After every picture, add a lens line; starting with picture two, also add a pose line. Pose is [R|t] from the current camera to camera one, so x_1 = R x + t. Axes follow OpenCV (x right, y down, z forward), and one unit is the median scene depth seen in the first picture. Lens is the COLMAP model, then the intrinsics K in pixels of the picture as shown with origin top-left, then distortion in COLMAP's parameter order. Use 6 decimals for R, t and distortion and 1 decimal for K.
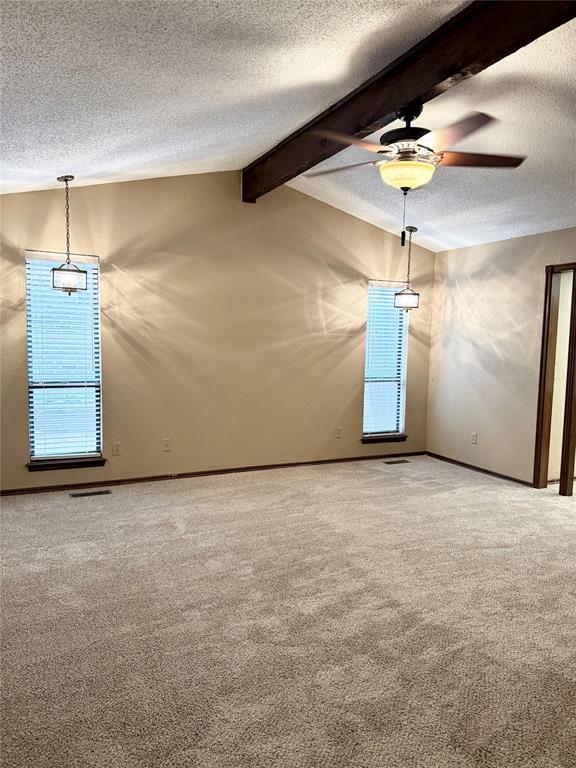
lens RADIAL K [[533.0, 0, 267.5], [0, 533.0, 386.6], [0, 0, 1]] dist [0.107175, -0.235568]
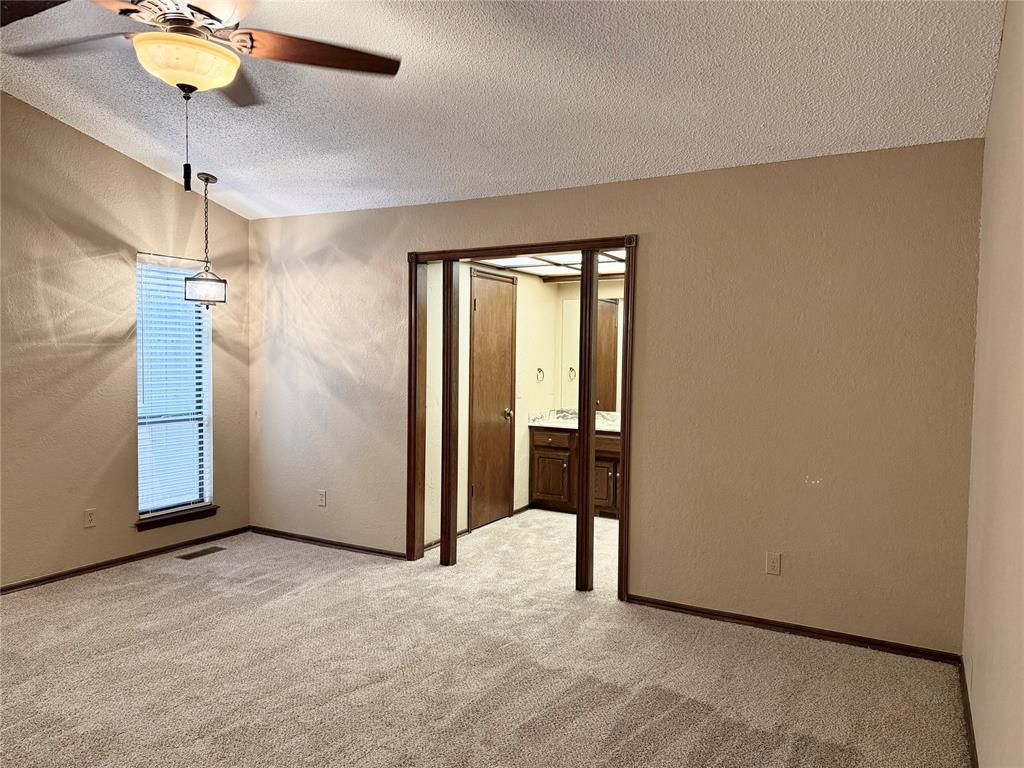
lens RADIAL K [[729.9, 0, 512.0], [0, 729.9, 384.0], [0, 0, 1]] dist [0.177655, -0.265438]
pose [[0.805692, -0.034566, 0.591326, 0.030716], [0.055662, 0.998297, -0.017486, -0.017936], [-0.589714, 0.047003, 0.806243, 0.103757]]
